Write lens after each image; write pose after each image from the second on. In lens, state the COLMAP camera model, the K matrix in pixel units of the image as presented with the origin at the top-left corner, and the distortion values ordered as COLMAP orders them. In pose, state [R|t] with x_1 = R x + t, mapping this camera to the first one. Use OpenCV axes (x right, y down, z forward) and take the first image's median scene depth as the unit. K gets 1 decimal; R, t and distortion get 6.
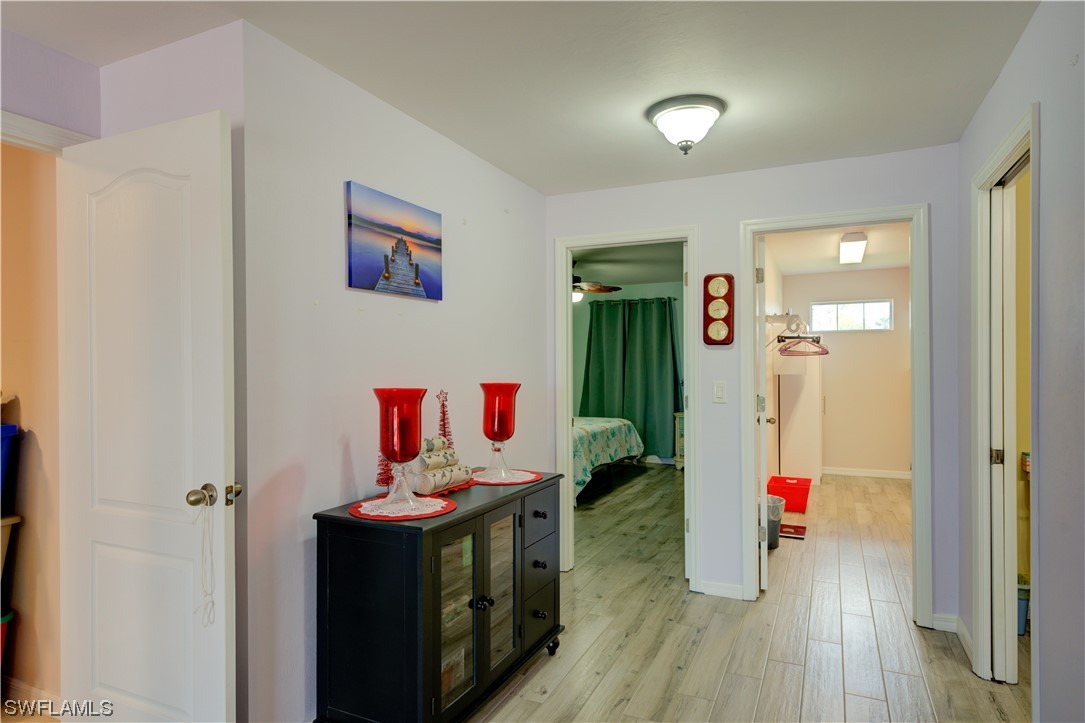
lens RADIAL K [[635.9, 0, 544.6], [0, 635.9, 354.2], [0, 0, 1]] dist [0.007809, 0.002356]
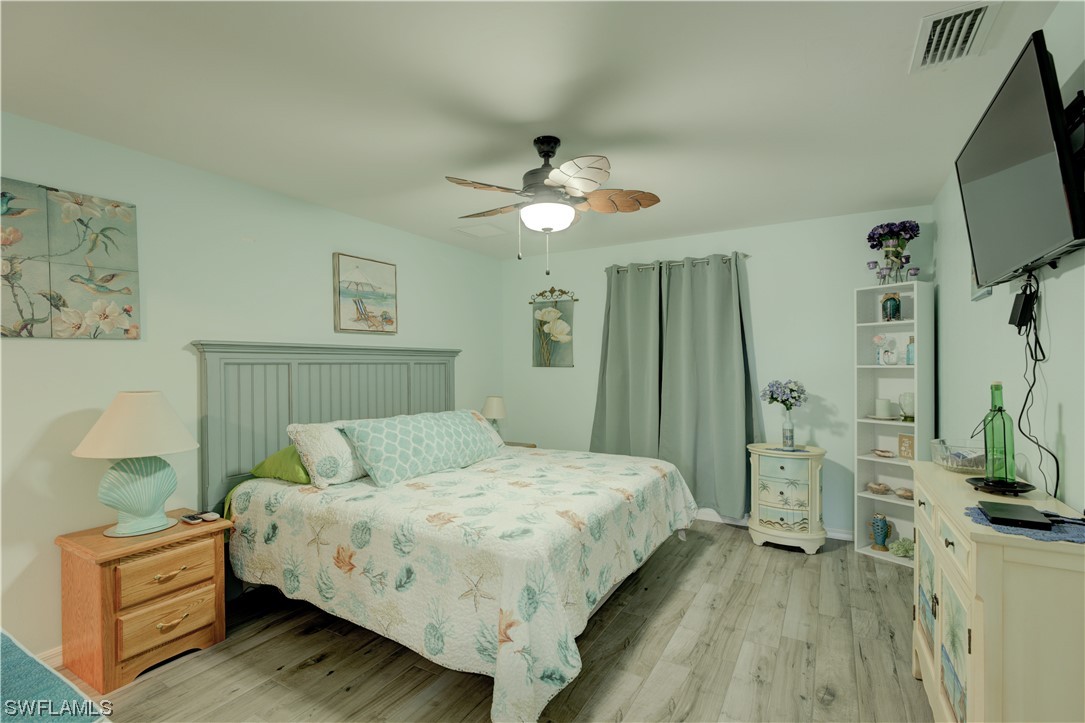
lens RADIAL K [[488.4, 0, 541.7], [0, 488.4, 362.9], [0, 0, 1]] dist [-0.015609, 0.000710]
pose [[0.995288, -0.001361, -0.096954, 0.060347], [0.002241, 0.999957, 0.008972, 0.011977], [0.096938, -0.009147, 0.995248, 0.554580]]
